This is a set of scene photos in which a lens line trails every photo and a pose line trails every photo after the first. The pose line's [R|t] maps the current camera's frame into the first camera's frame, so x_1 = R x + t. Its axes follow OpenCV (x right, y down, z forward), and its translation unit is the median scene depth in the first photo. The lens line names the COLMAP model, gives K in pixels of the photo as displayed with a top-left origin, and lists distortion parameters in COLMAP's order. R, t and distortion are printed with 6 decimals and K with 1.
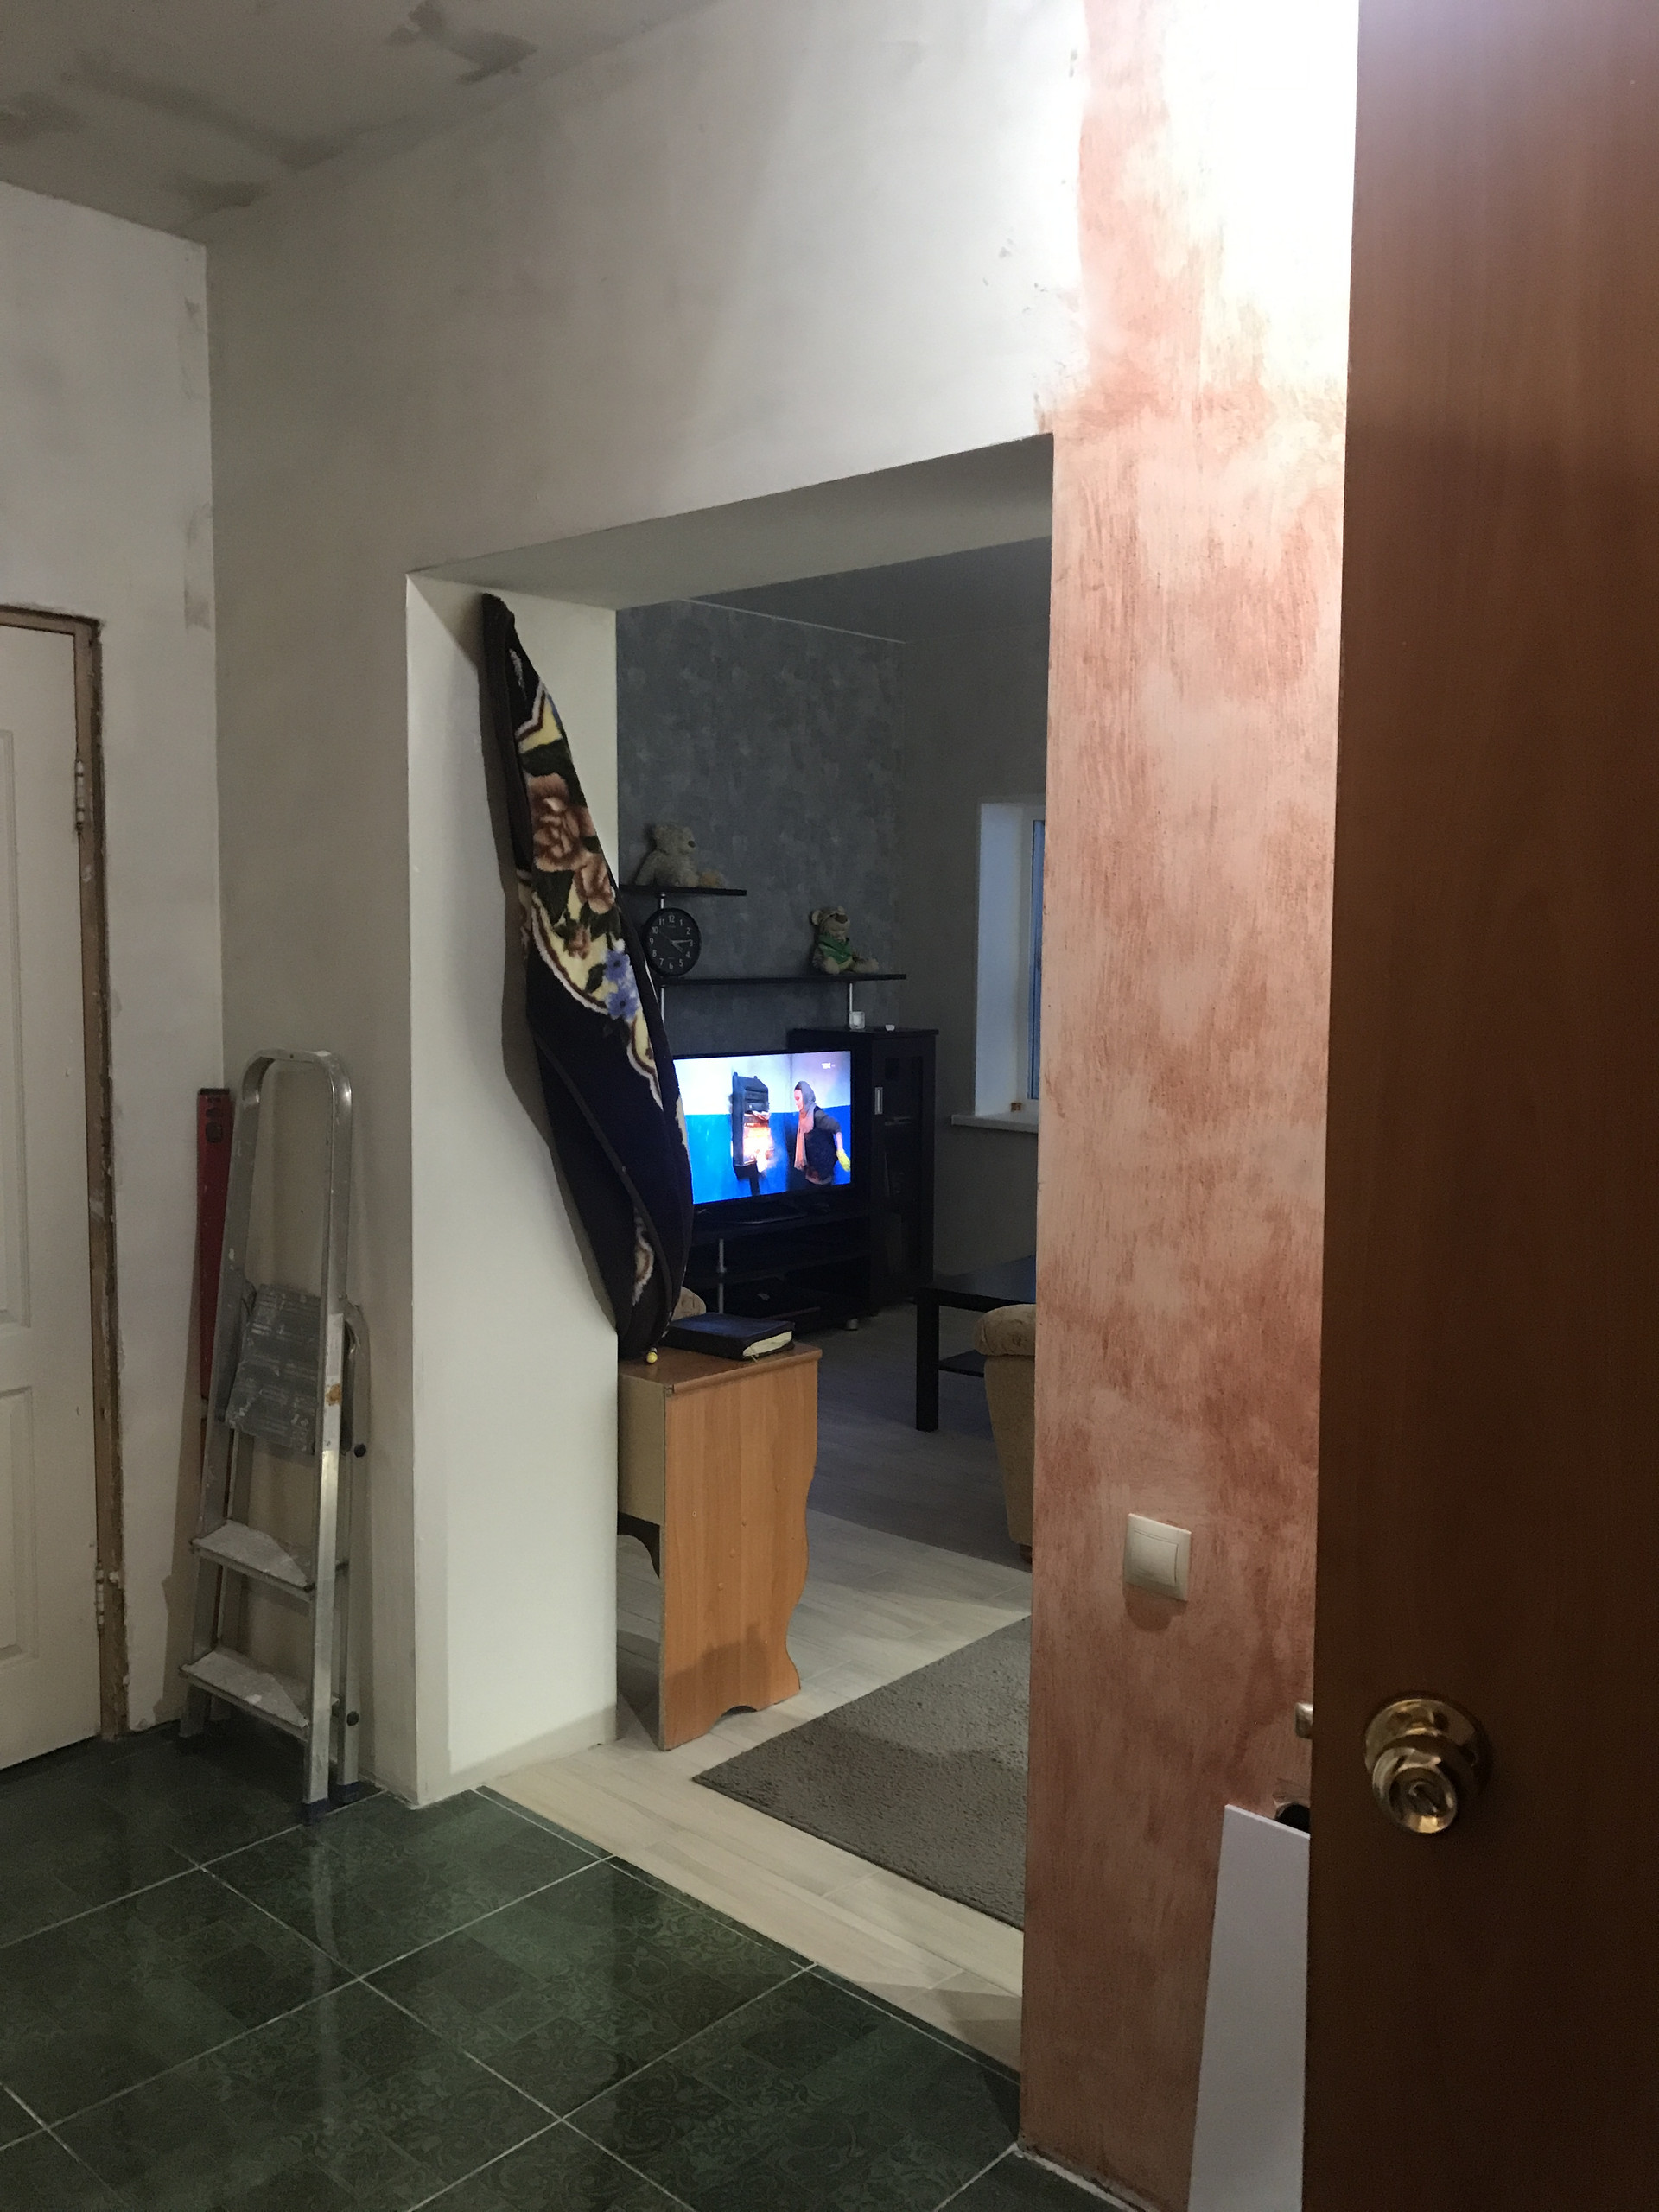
lens RADIAL K [[1808.4, 0, 829.5], [0, 1808.4, 1106.0], [0, 0, 1]] dist [0.000260, -0.004234]
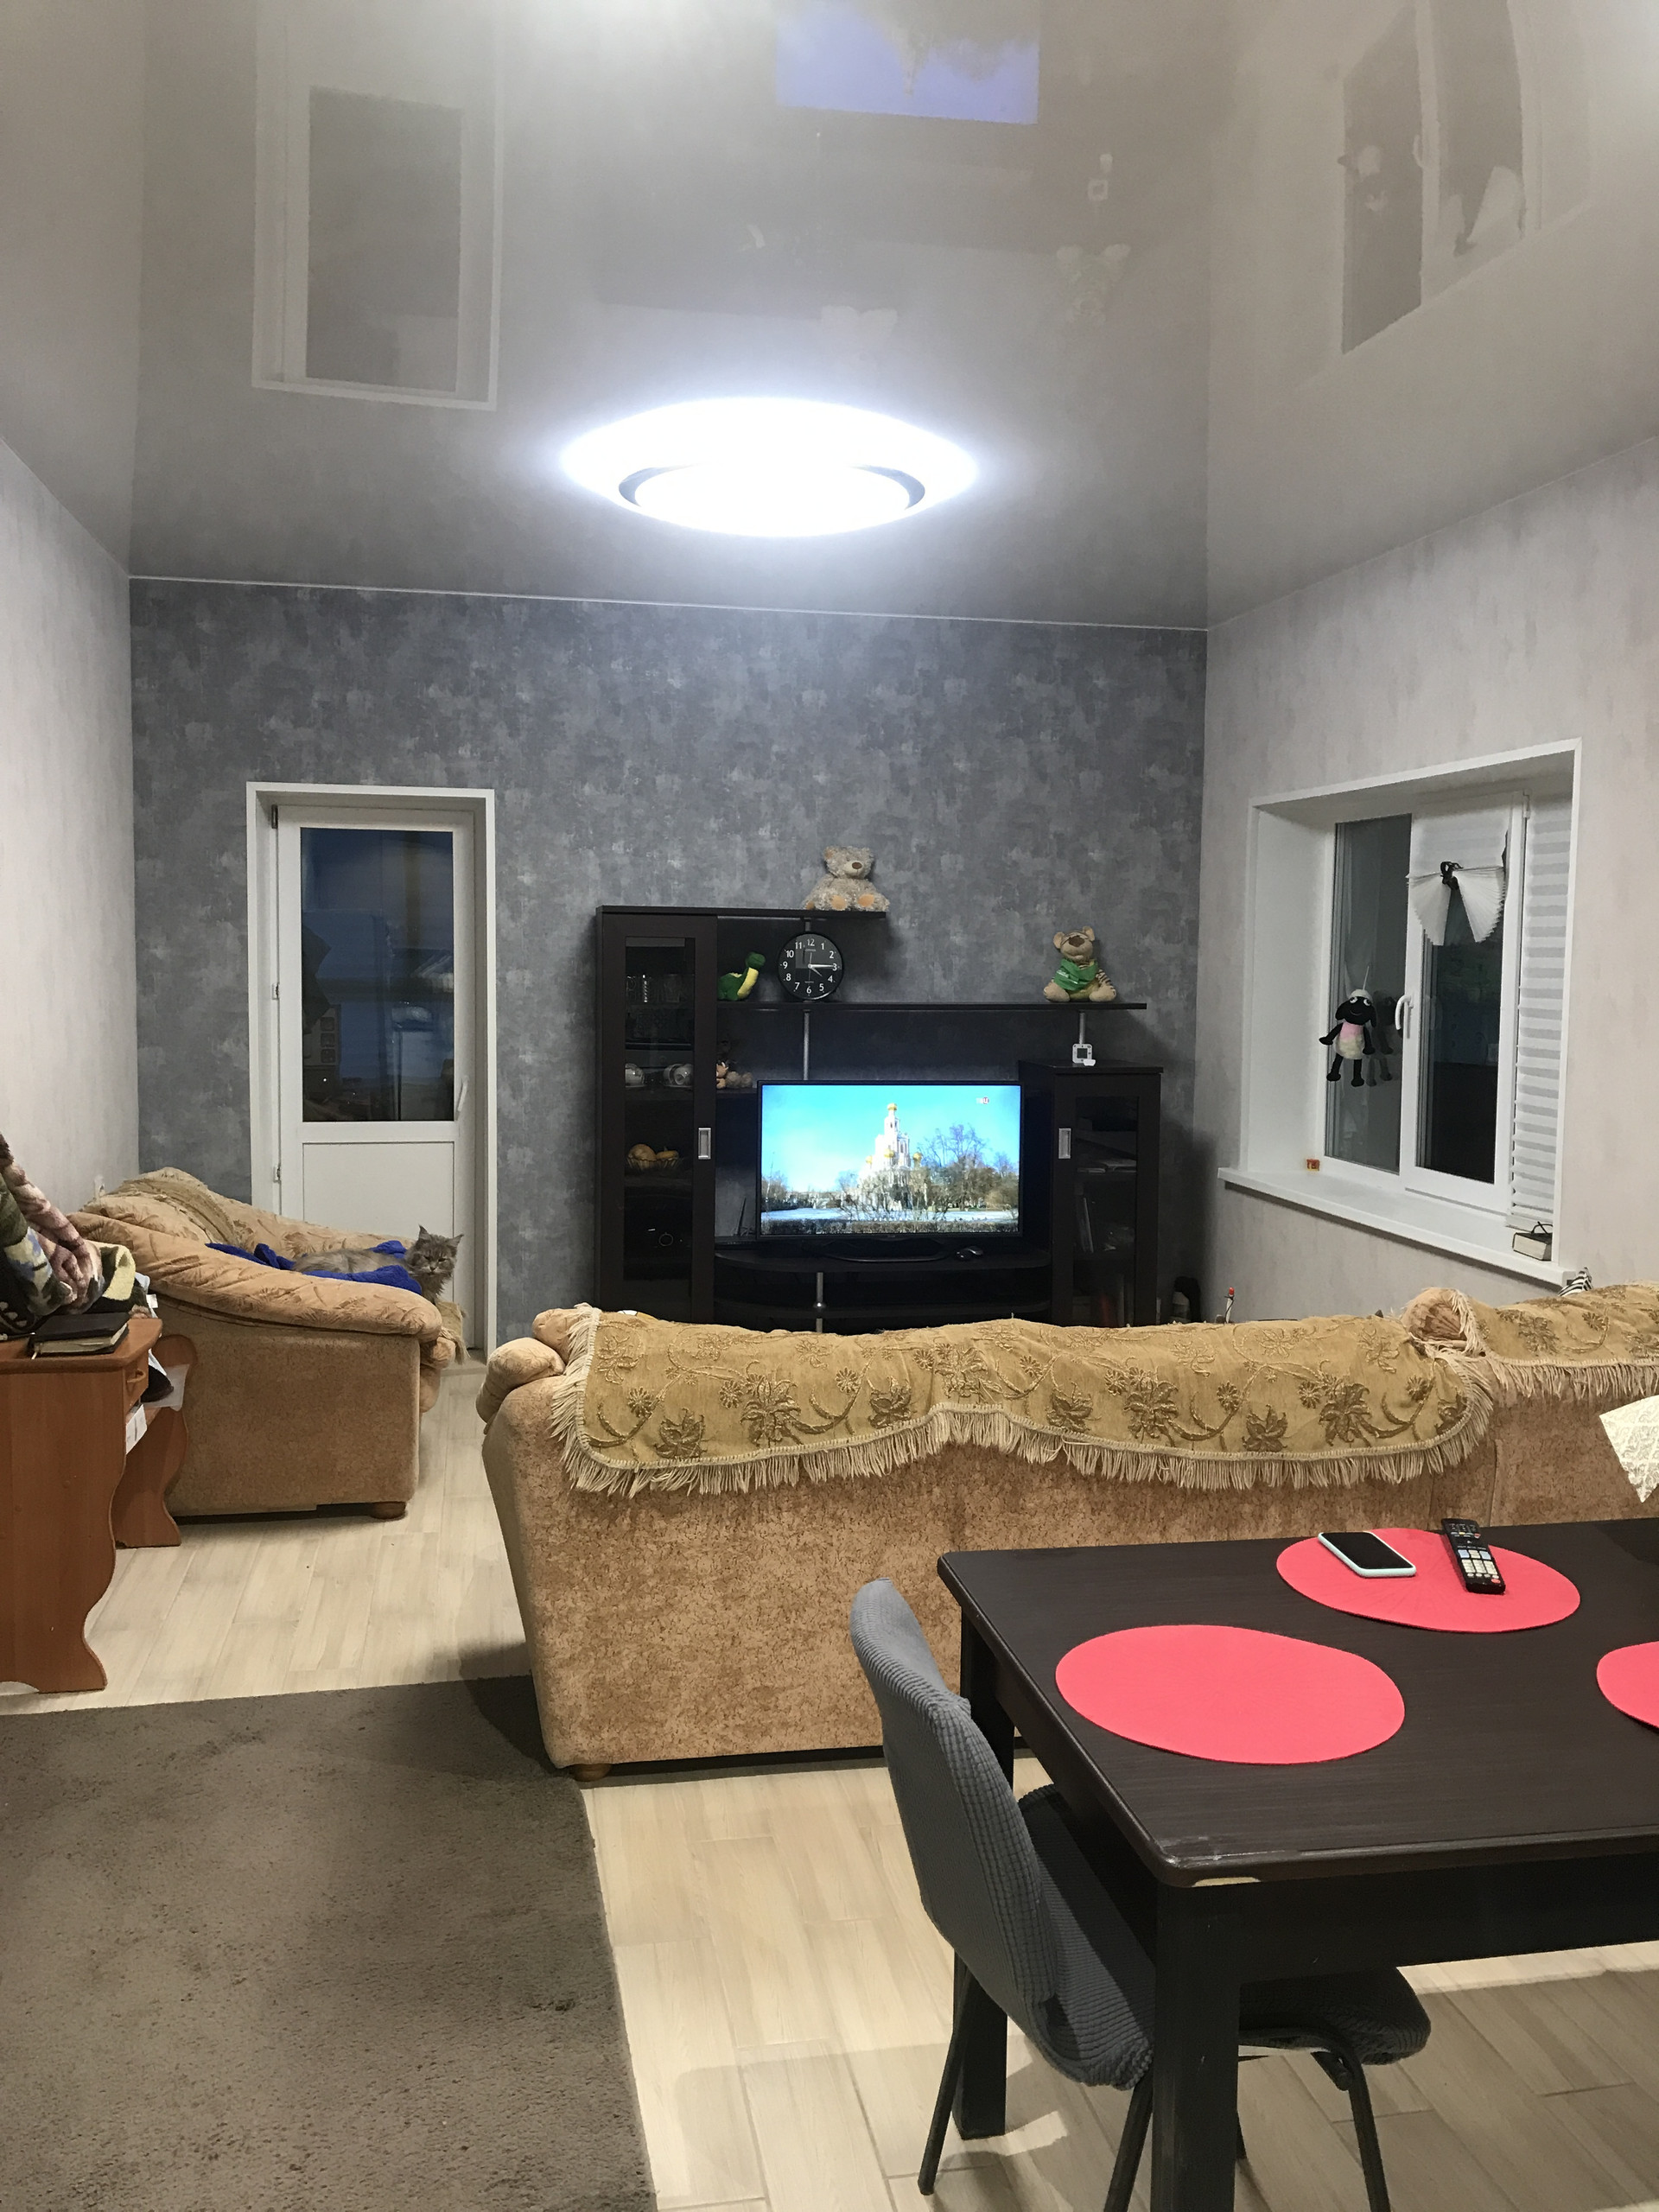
lens RADIAL K [[1808.4, 0, 829.5], [0, 1808.4, 1106.0], [0, 0, 1]] dist [0.000260, -0.004234]
pose [[0.796458, 0.063935, -0.601304, 0.492731], [-0.063029, 0.997756, 0.022603, -0.035646], [0.601400, 0.019897, 0.798700, 0.208000]]
